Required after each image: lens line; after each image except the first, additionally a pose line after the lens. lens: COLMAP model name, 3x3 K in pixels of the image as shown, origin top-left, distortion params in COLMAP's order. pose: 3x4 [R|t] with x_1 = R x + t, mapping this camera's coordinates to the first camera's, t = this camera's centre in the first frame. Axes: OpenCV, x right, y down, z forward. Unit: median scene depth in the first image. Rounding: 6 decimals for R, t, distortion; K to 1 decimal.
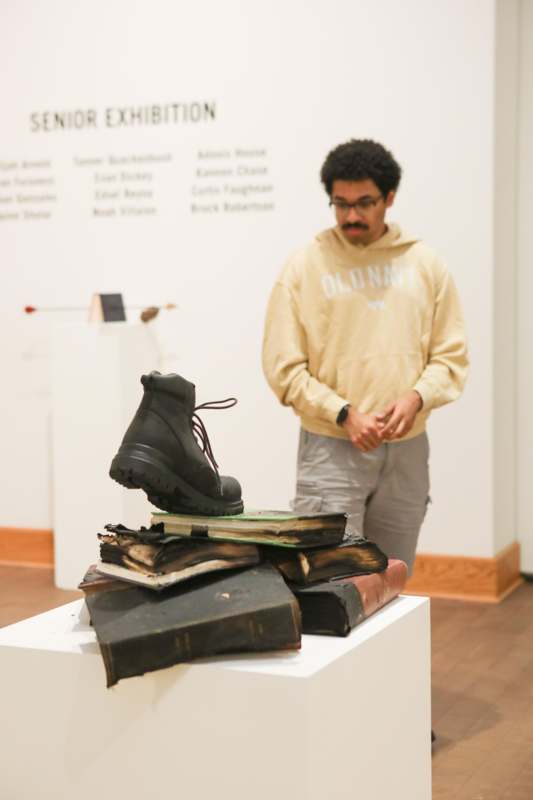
lens RADIAL K [[1386.3, 0, 266.1], [0, 1386.3, 396.5], [0, 0, 1]] dist [0.064858, 0.000000]
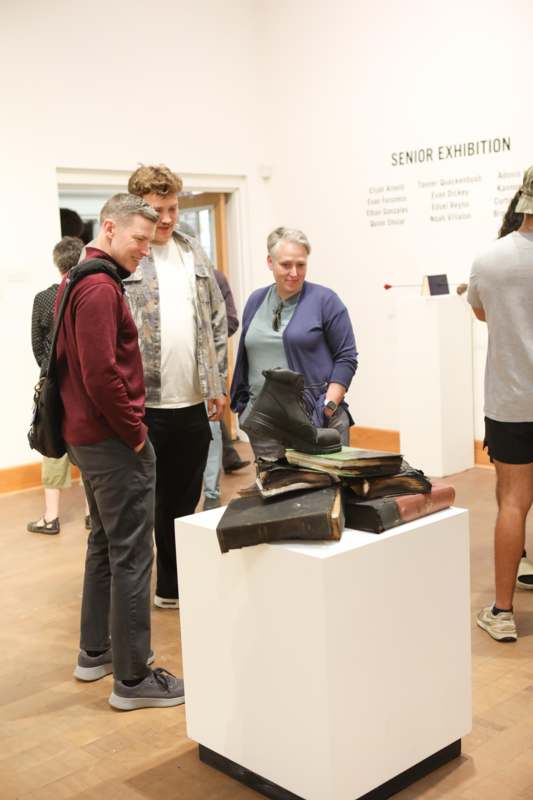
lens RADIAL K [[972.3, 0, 265.4], [0, 972.3, 403.9], [0, 0, 1]] dist [0.000289, 0.000000]
pose [[0.915555, 0.024779, -0.401428, 0.139145], [0.009845, 0.996421, 0.083959, -0.026676], [0.402071, -0.080821, 0.912034, -0.026273]]
